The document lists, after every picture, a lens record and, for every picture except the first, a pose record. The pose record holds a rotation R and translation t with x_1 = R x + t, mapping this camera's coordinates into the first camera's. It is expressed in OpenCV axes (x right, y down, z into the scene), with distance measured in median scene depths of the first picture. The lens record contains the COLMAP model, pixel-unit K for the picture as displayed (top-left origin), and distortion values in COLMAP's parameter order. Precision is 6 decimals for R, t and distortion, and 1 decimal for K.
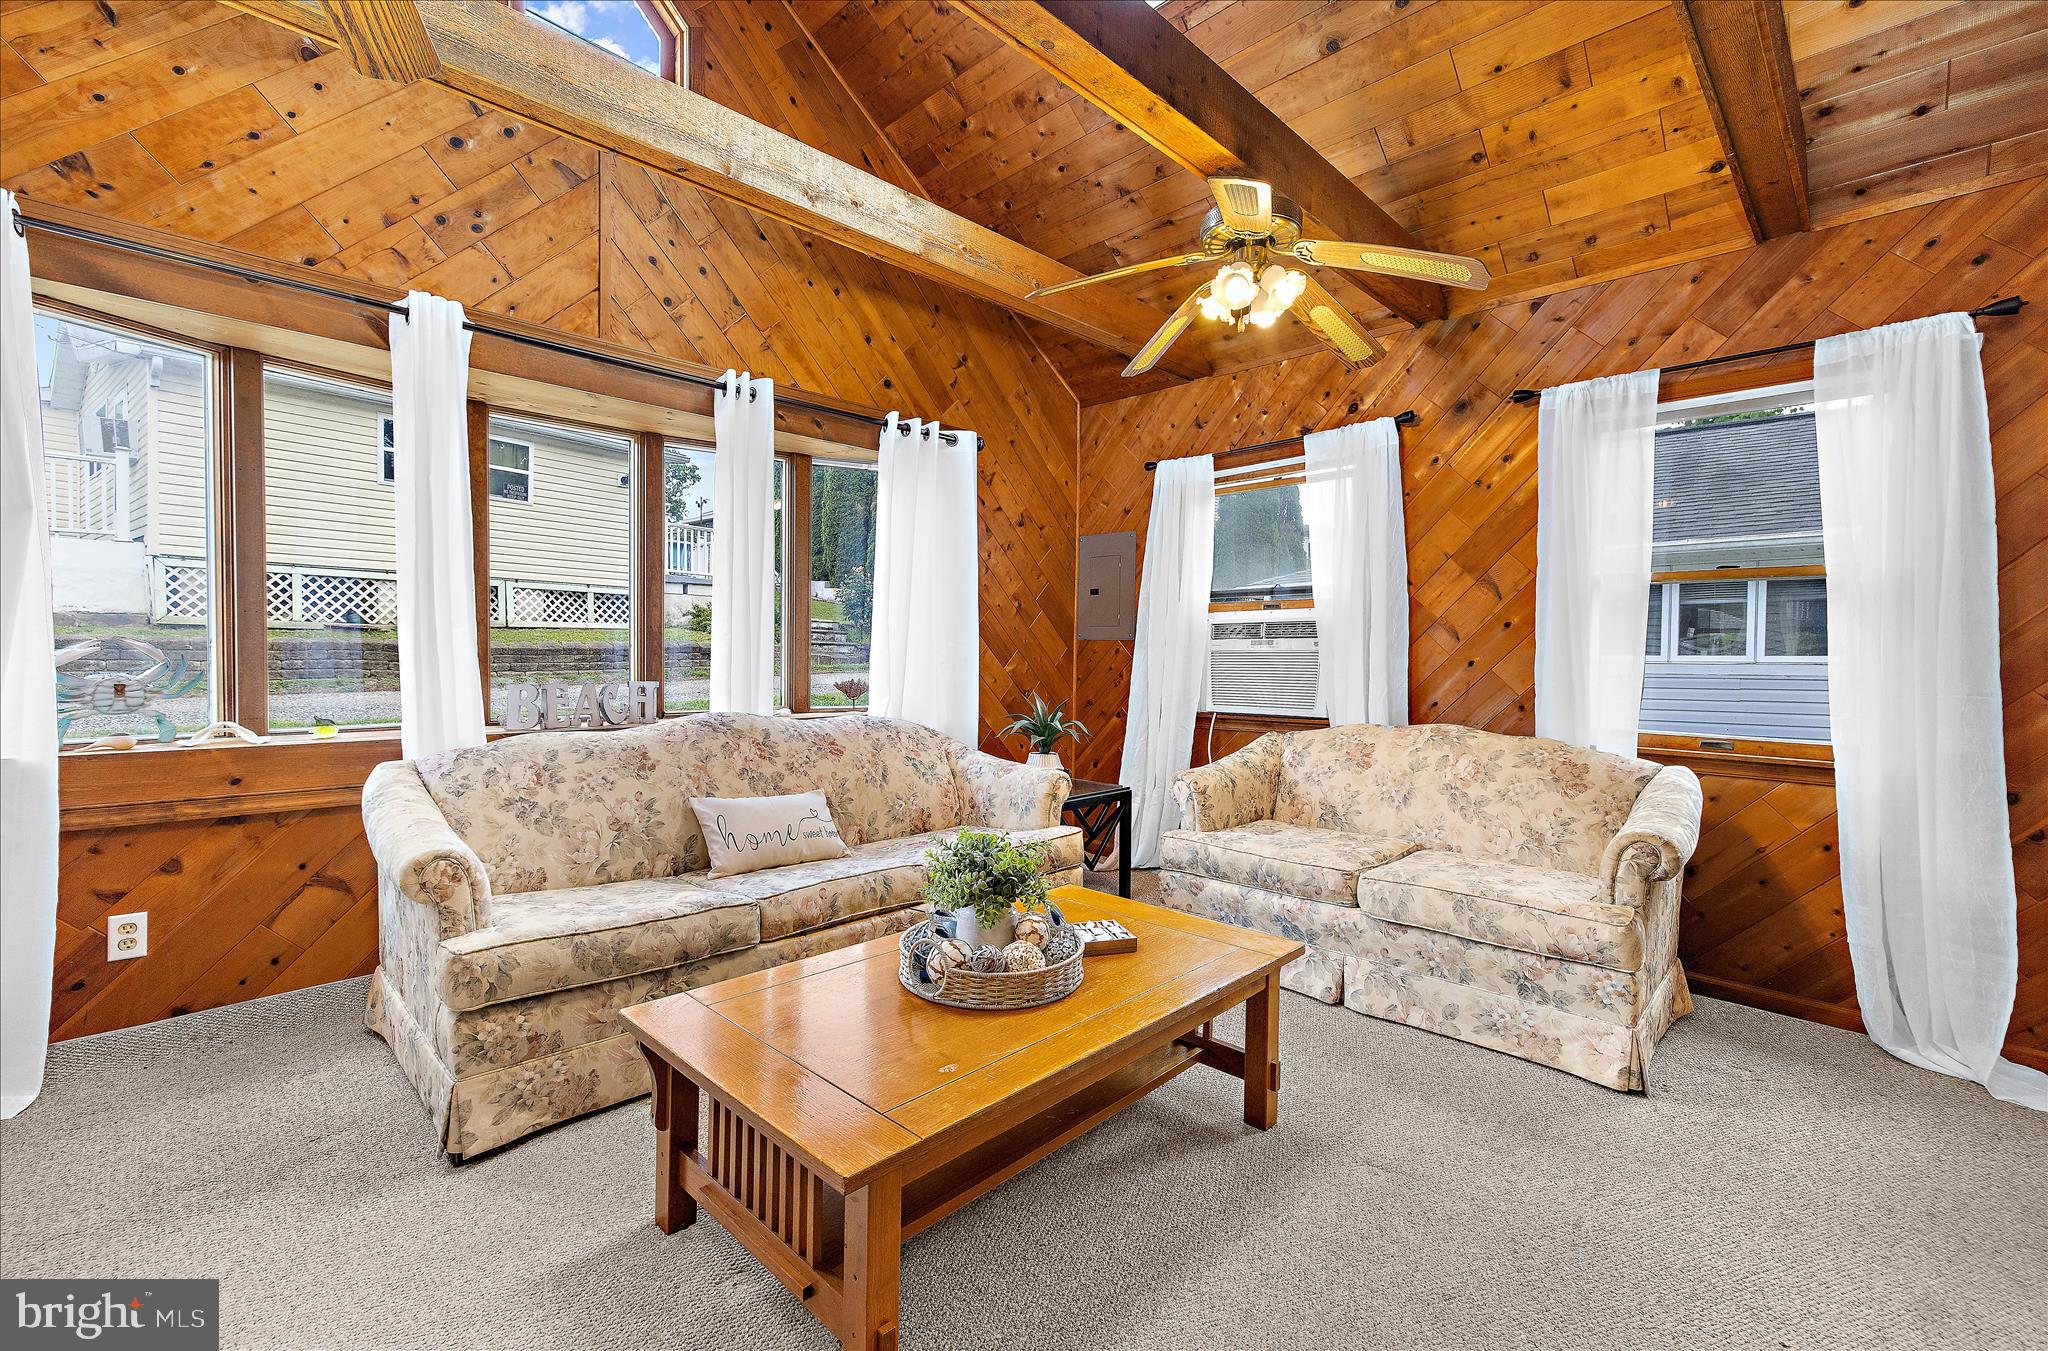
lens RADIAL K [[877.2, 0, 1021.3], [0, 877.2, 674.6], [0, 0, 1]] dist [0.002201, 0.000094]
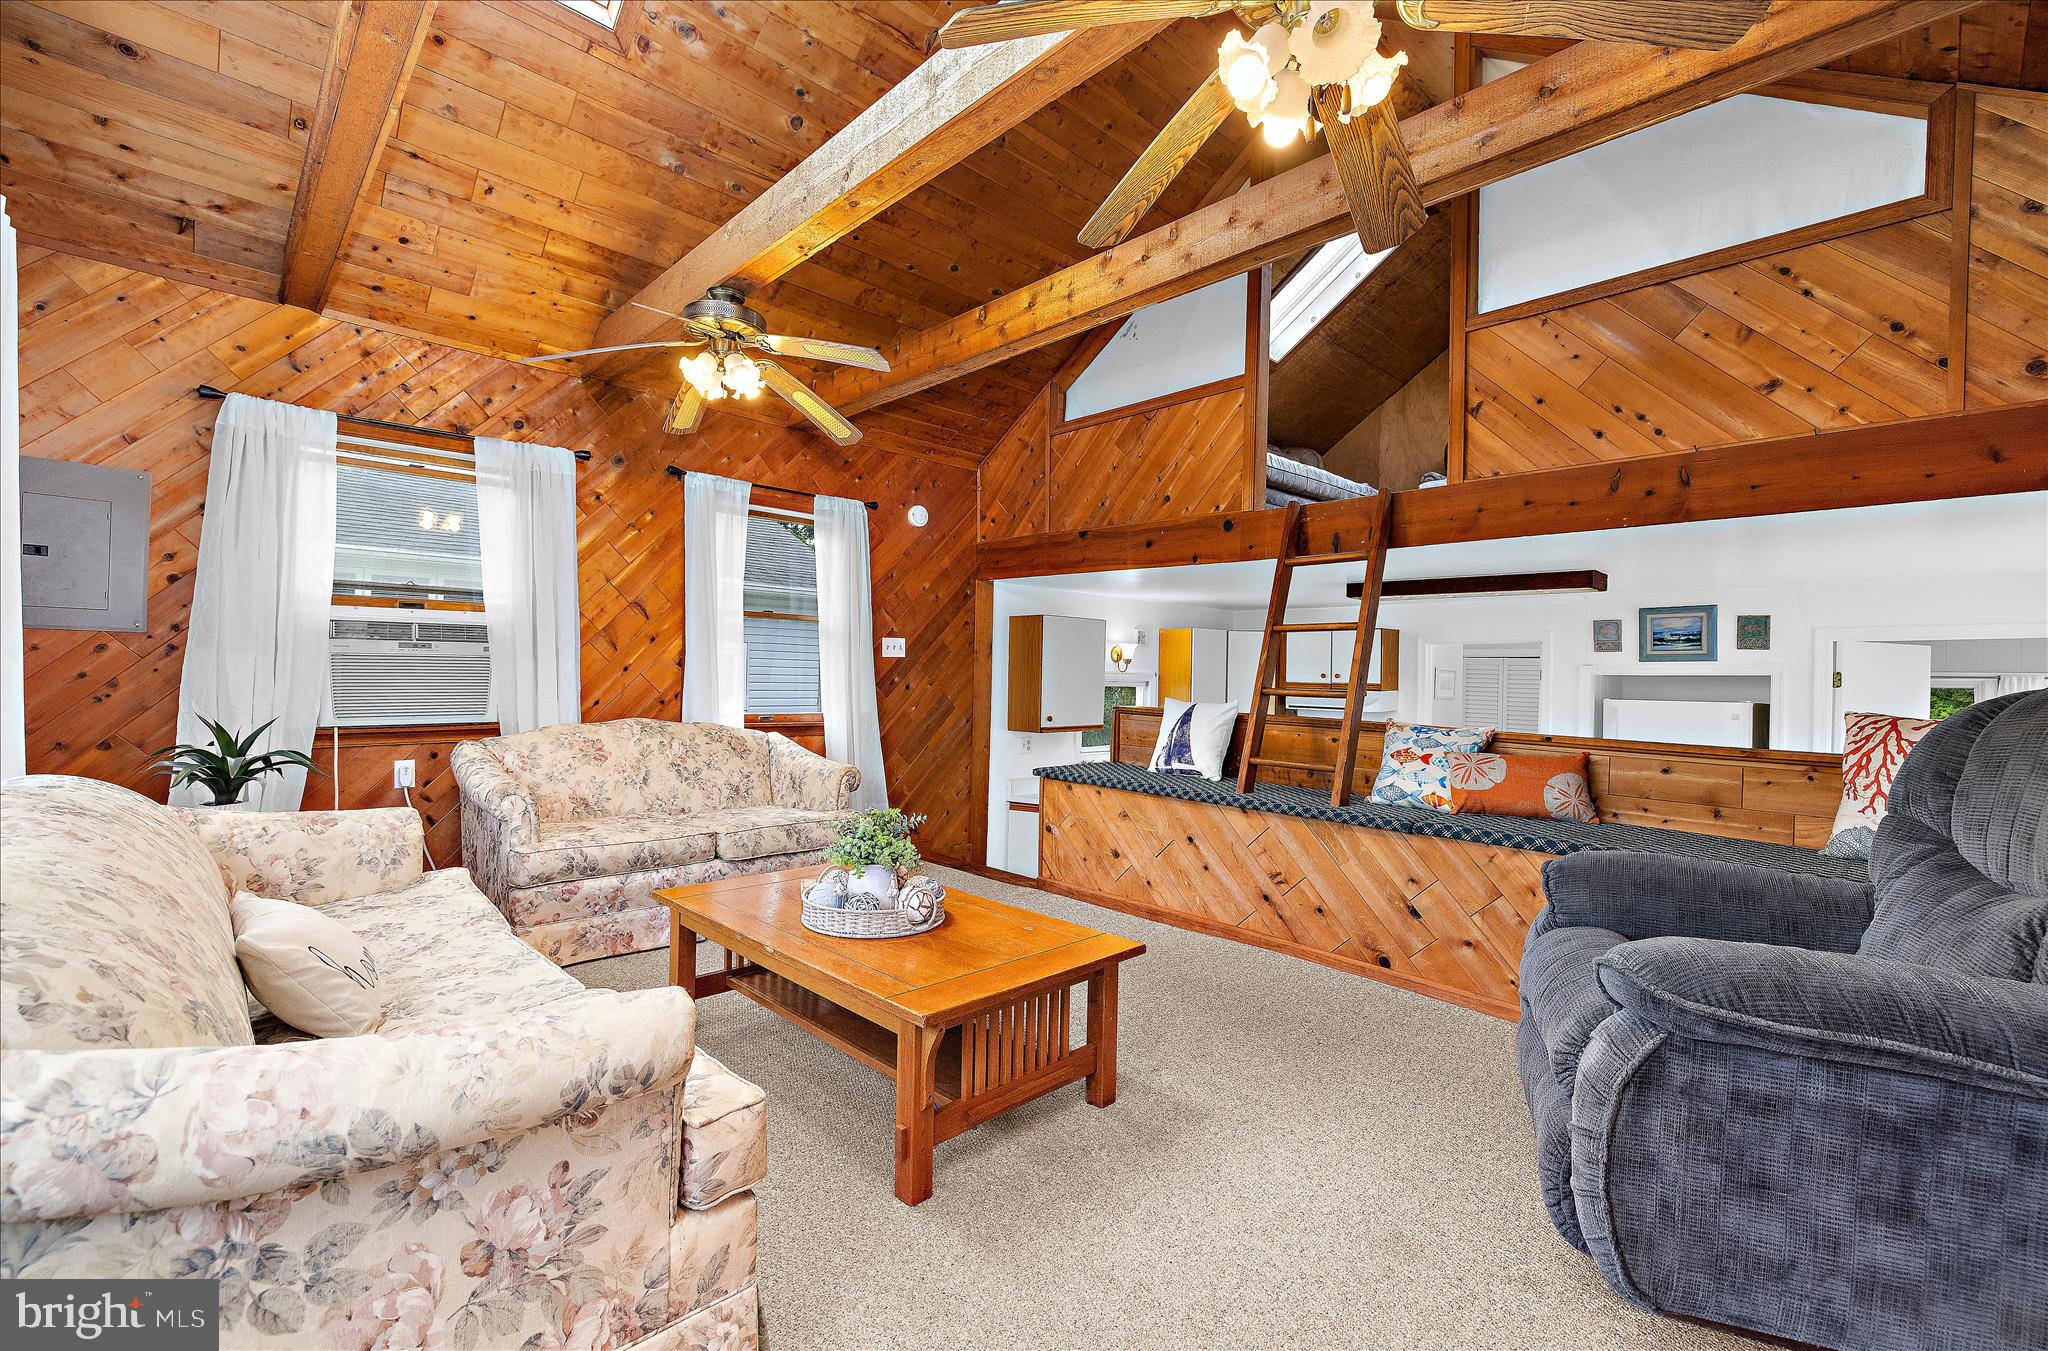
lens RADIAL K [[877.2, 0, 1021.3], [0, 877.2, 676.4], [0, 0, 1]] dist [0.002201, 0.000094]
pose [[0.019386, -0.014593, 0.999706, -0.718357], [0.002658, 0.999891, 0.014545, -0.018627], [-0.999809, 0.002375, 0.019423, 0.412473]]
